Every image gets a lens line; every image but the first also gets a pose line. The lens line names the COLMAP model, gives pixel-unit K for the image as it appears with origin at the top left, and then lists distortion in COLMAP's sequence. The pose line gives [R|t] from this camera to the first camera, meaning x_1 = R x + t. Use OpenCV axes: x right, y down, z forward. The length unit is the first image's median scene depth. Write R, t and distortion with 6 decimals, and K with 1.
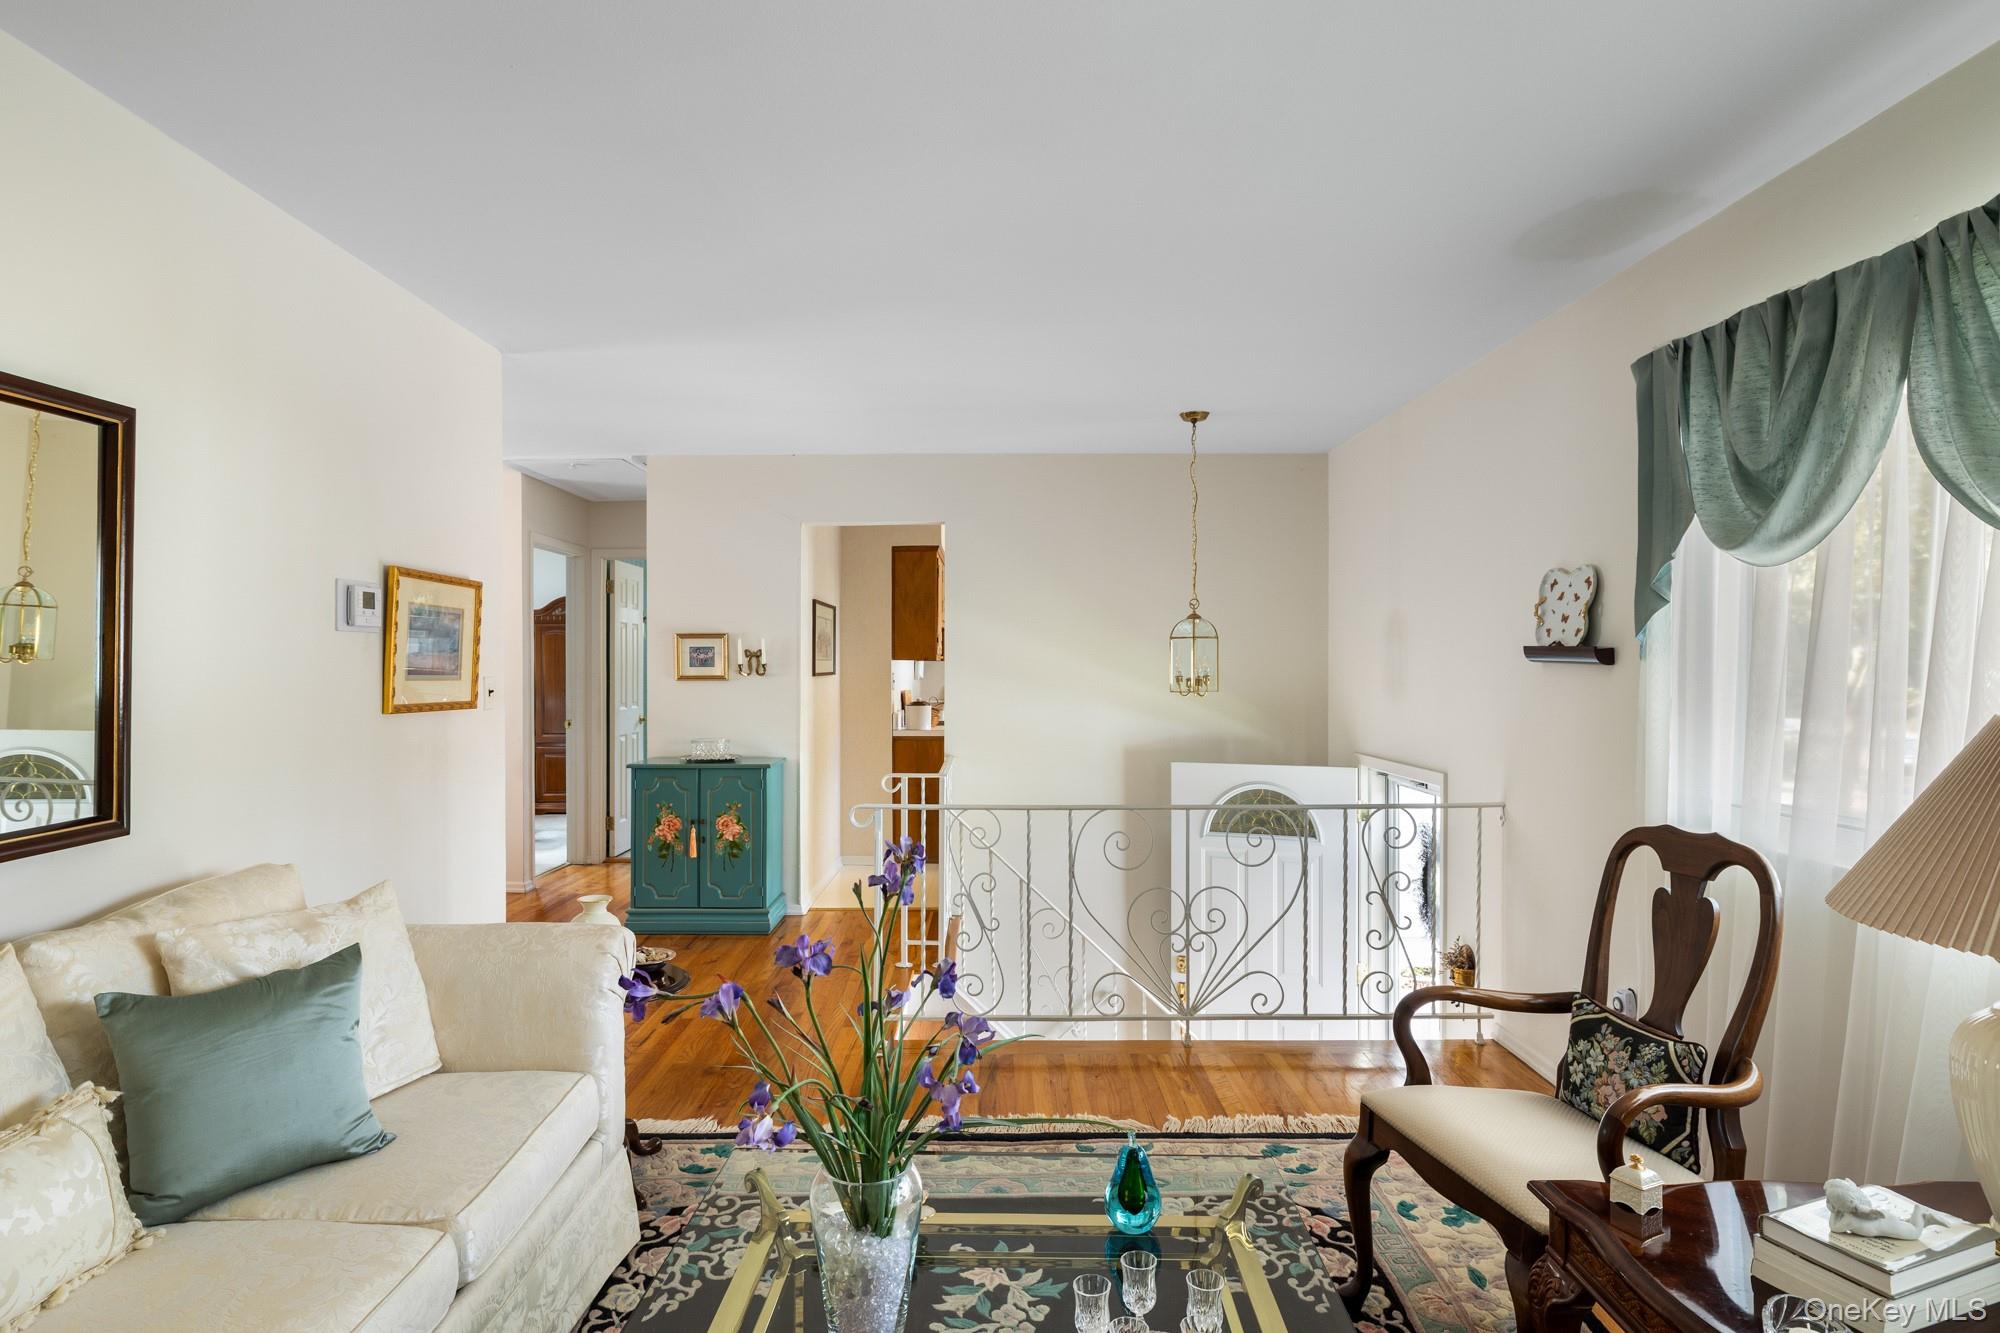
lens RADIAL K [[1085.3, 0, 1000.0], [0, 1085.3, 666.5], [0, 0, 1]] dist [-0.001163, -0.001401]
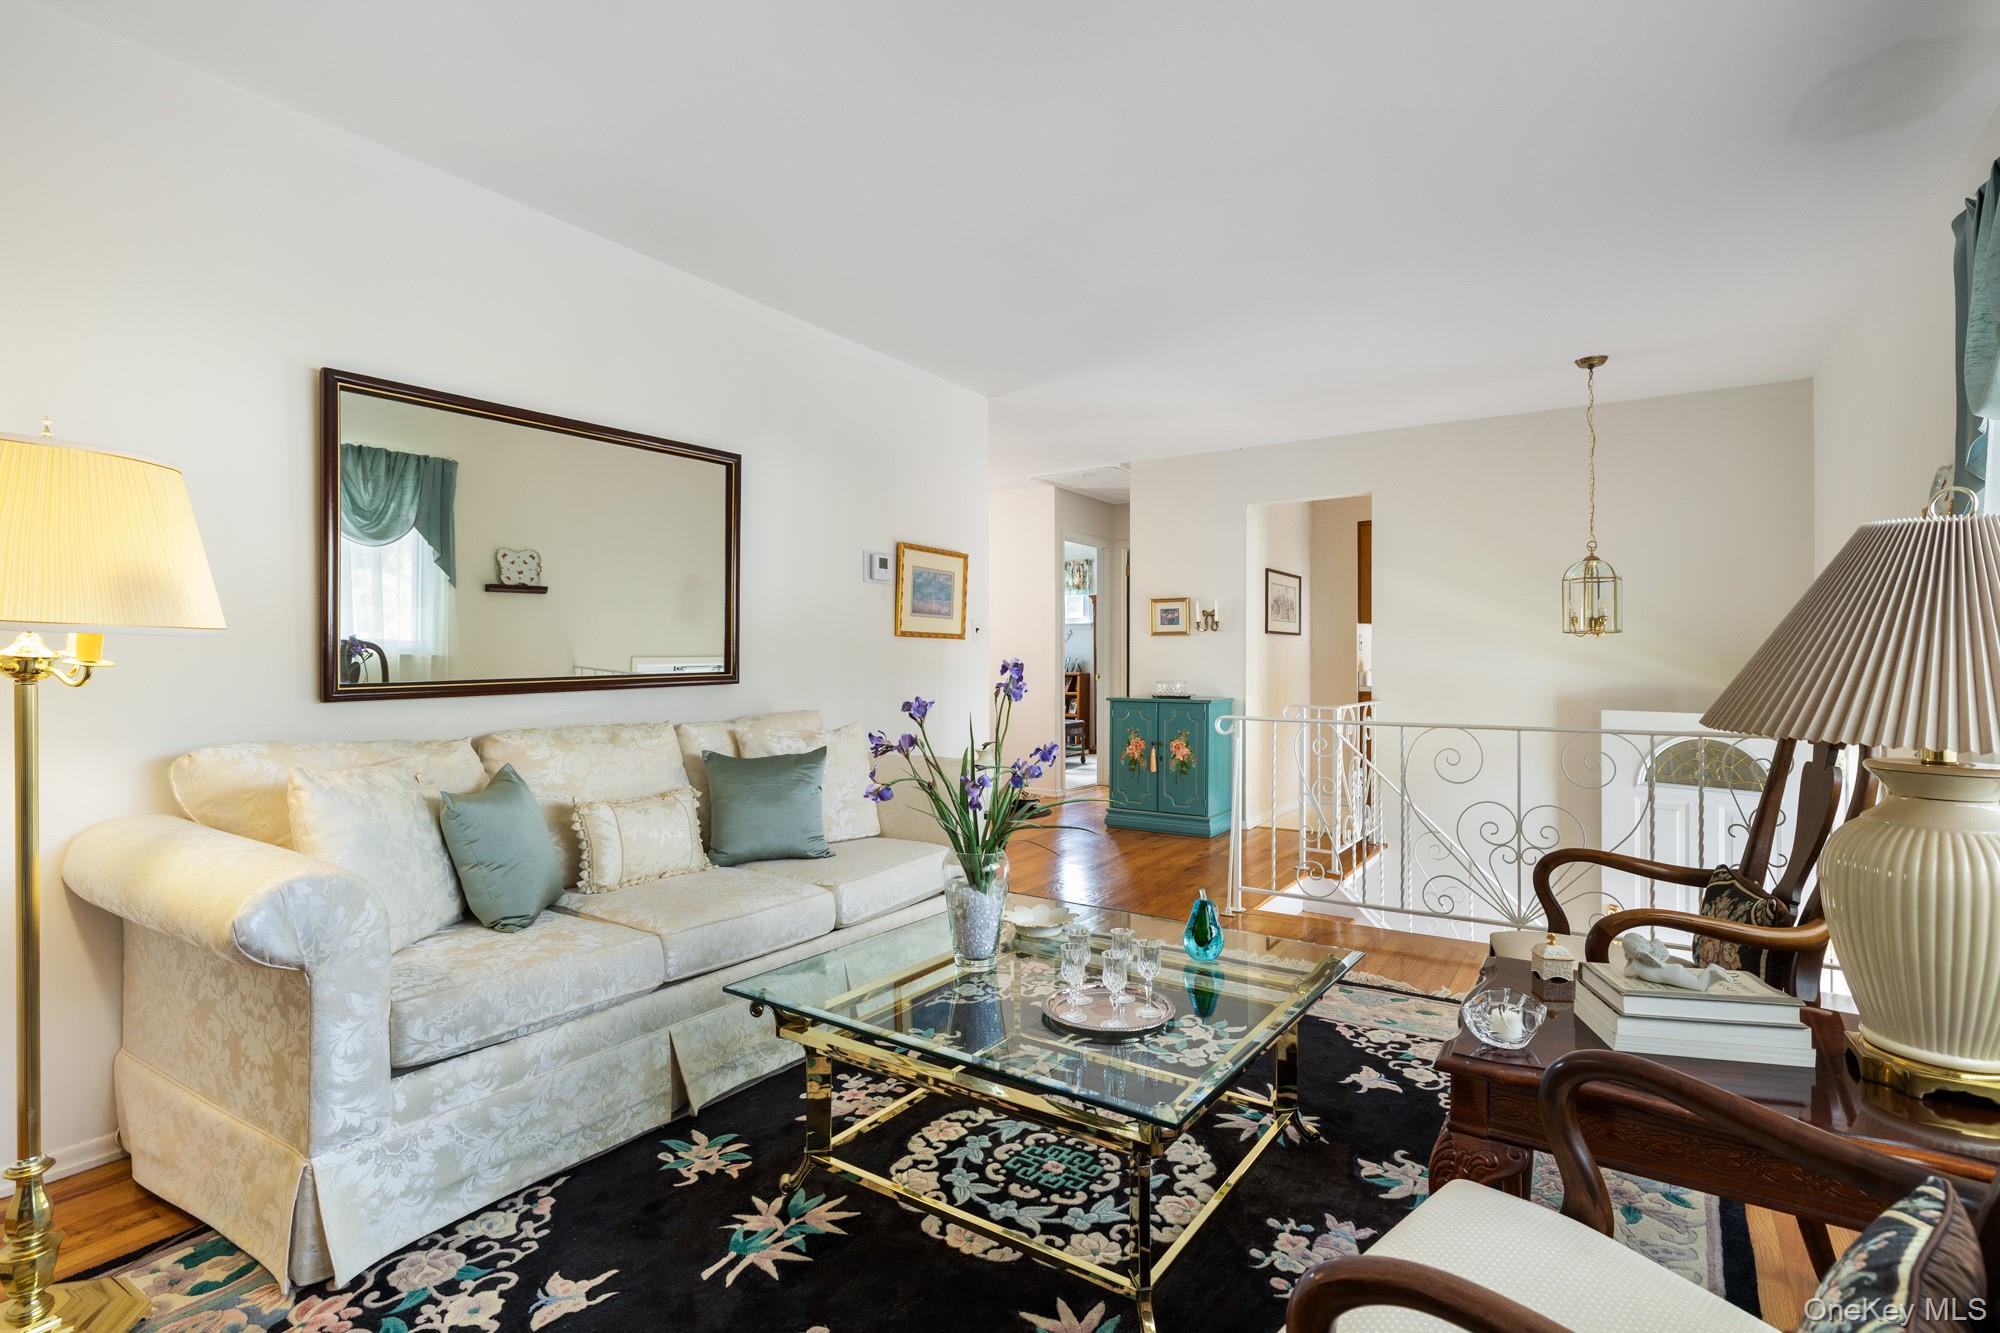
lens RADIAL K [[976.0, 0, 990.0], [0, 976.0, 662.7], [0, 0, 1]] dist [-0.015108, 0.000795]
pose [[0.830862, 0.002871, -0.556471, 0.297050], [-0.002440, 0.999996, 0.001516, 0.070315], [0.556473, 0.000098, 0.830866, -0.093323]]
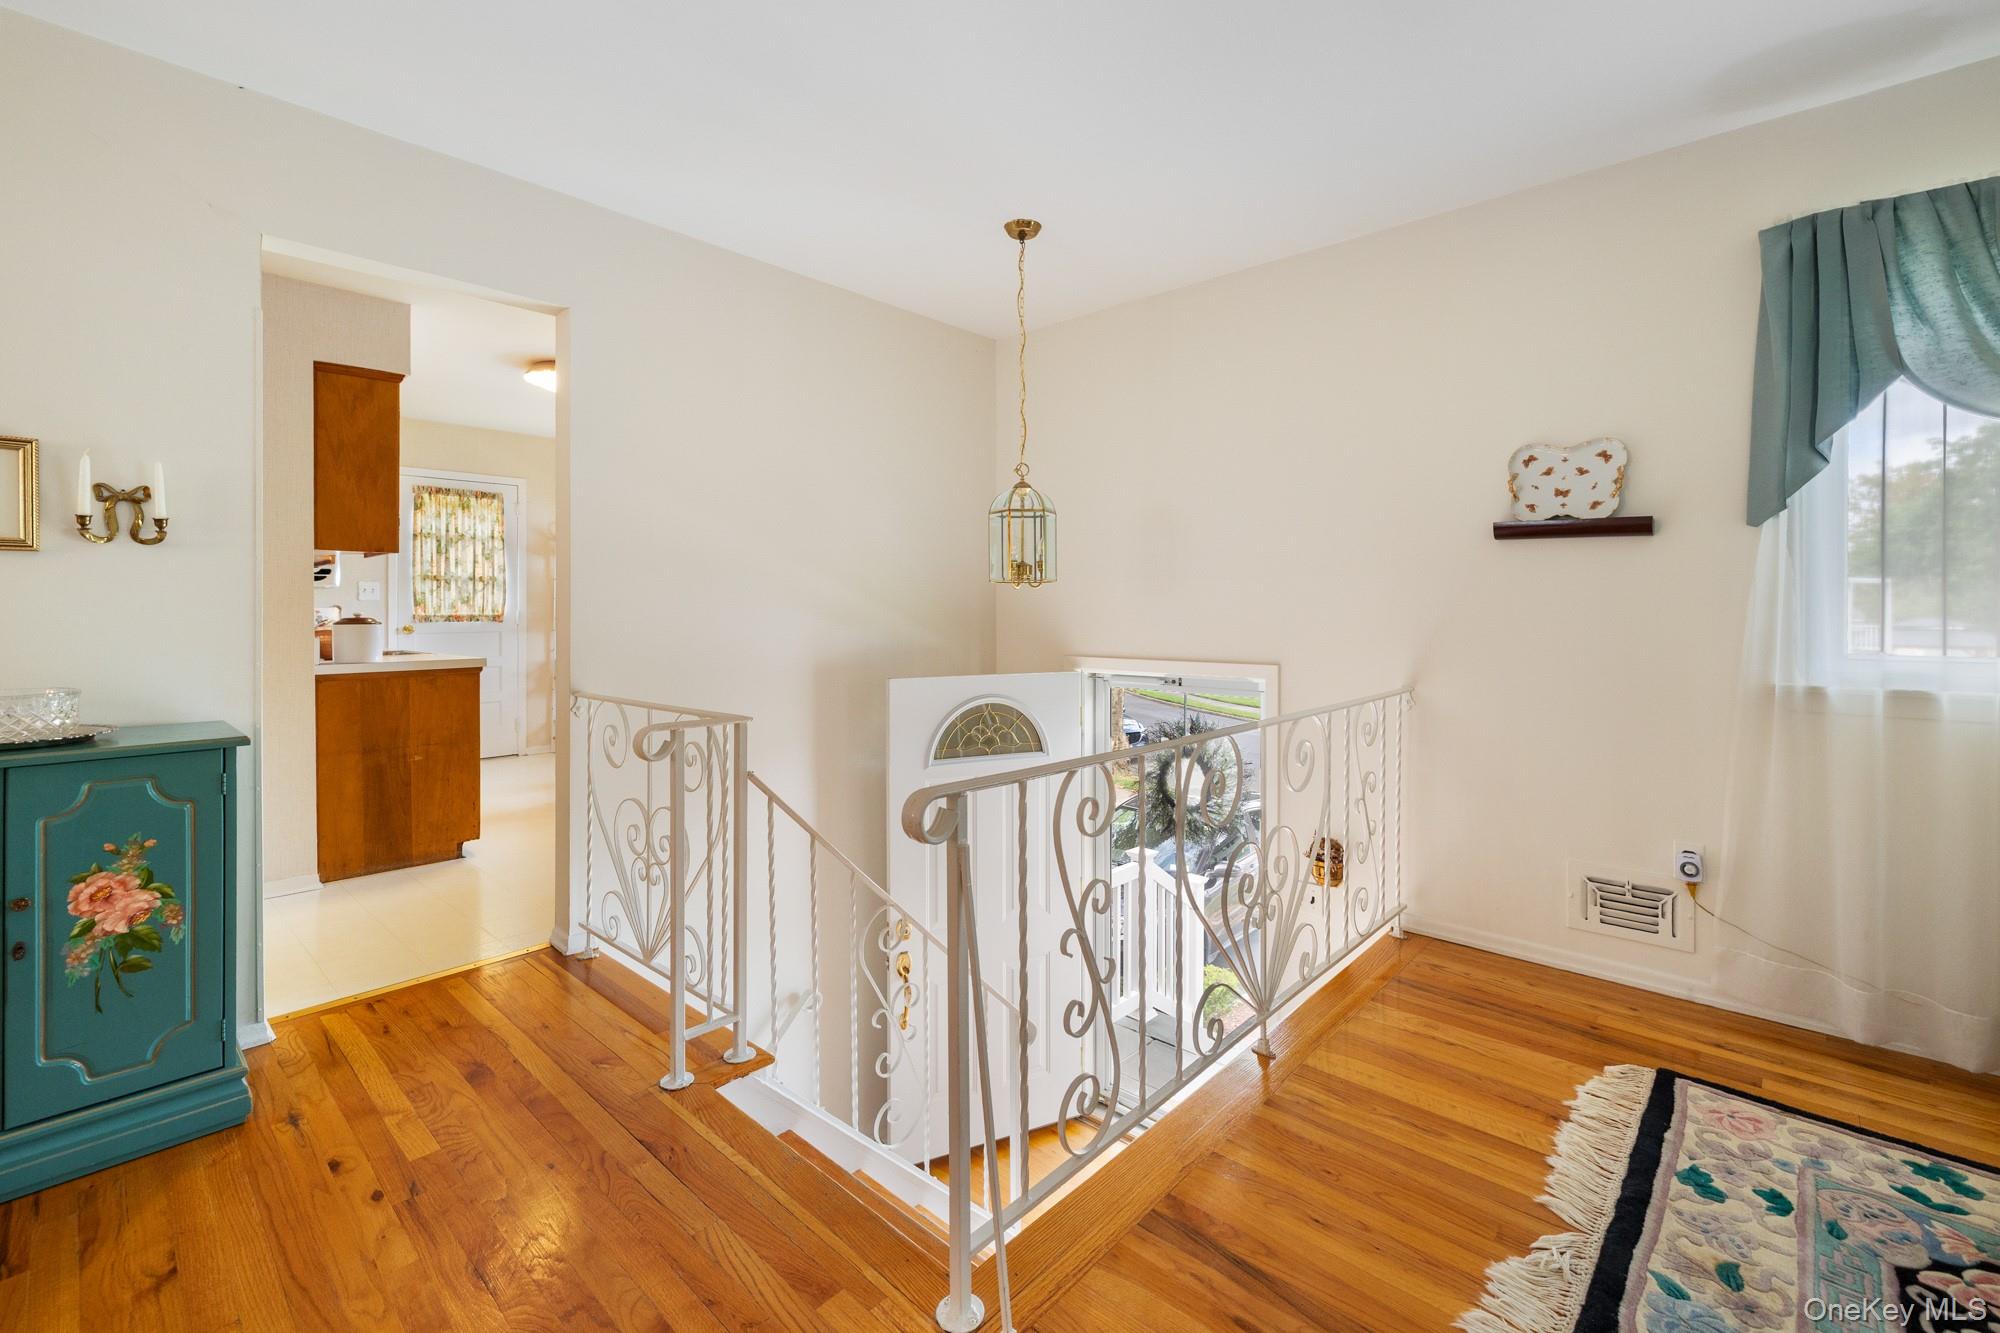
lens RADIAL K [[865.9, 0, 993.8], [0, 865.9, 613.0], [0, 0, 1]] dist [-0.000434, -0.000386]
pose [[0.678239, -0.001589, 0.734840, -0.400683], [0.003273, 0.999994, -0.000858, 0.062345], [-0.734834, 0.002987, 0.678240, 0.813929]]
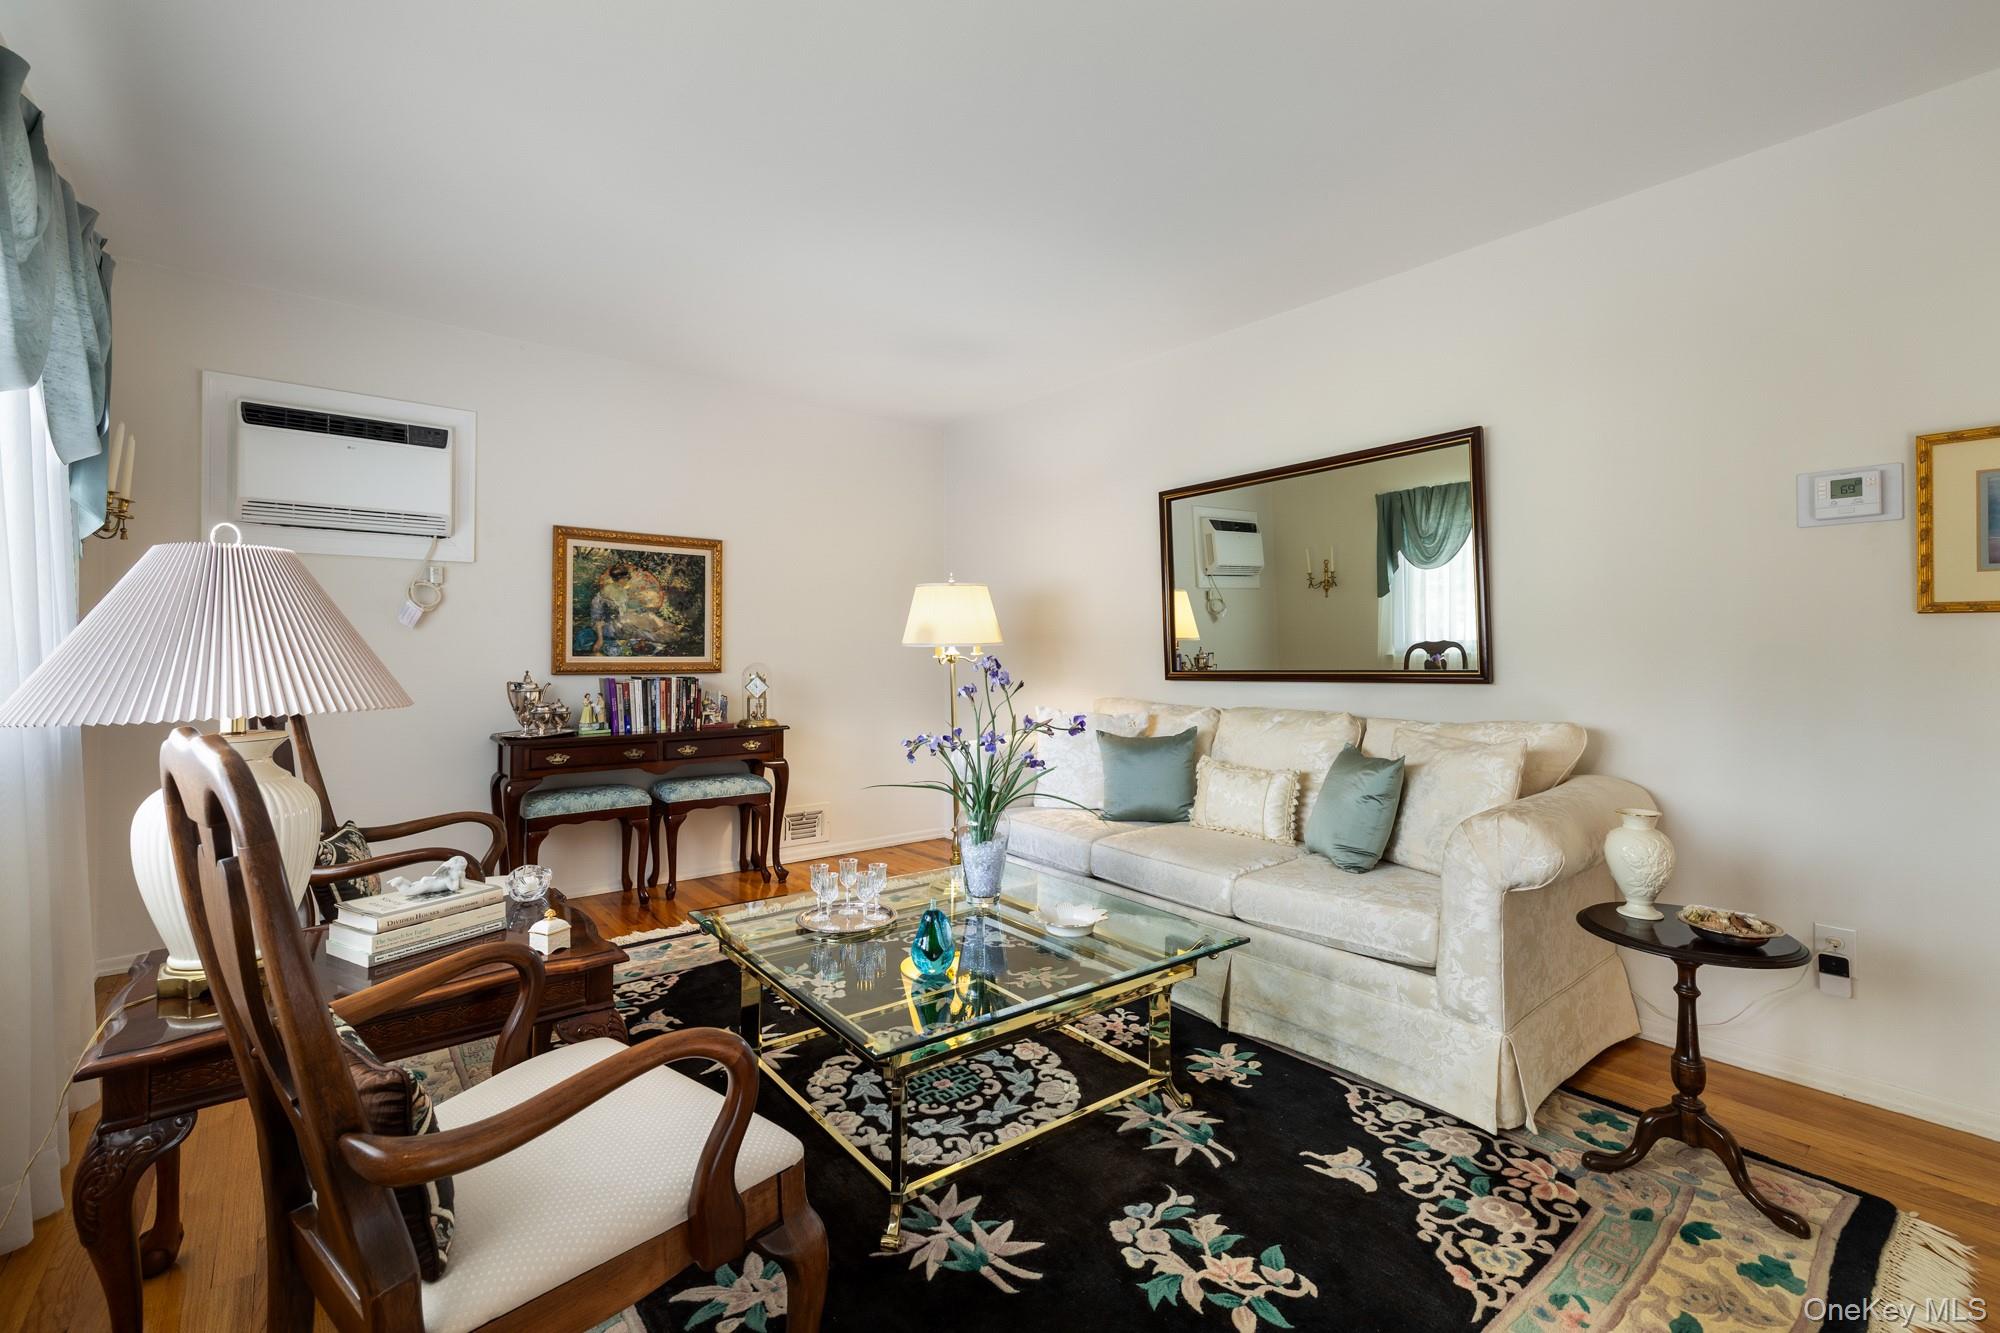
lens RADIAL K [[831.0, 0, 1000.0], [0, 831.0, 666.5], [0, 0, 1]] dist [-0.001636, -0.000252]
pose [[-0.778501, 0.013115, -0.627506, 0.344538], [0.001043, 0.999807, 0.019602, 0.062630], [0.627642, 0.014606, -0.778365, 0.924695]]
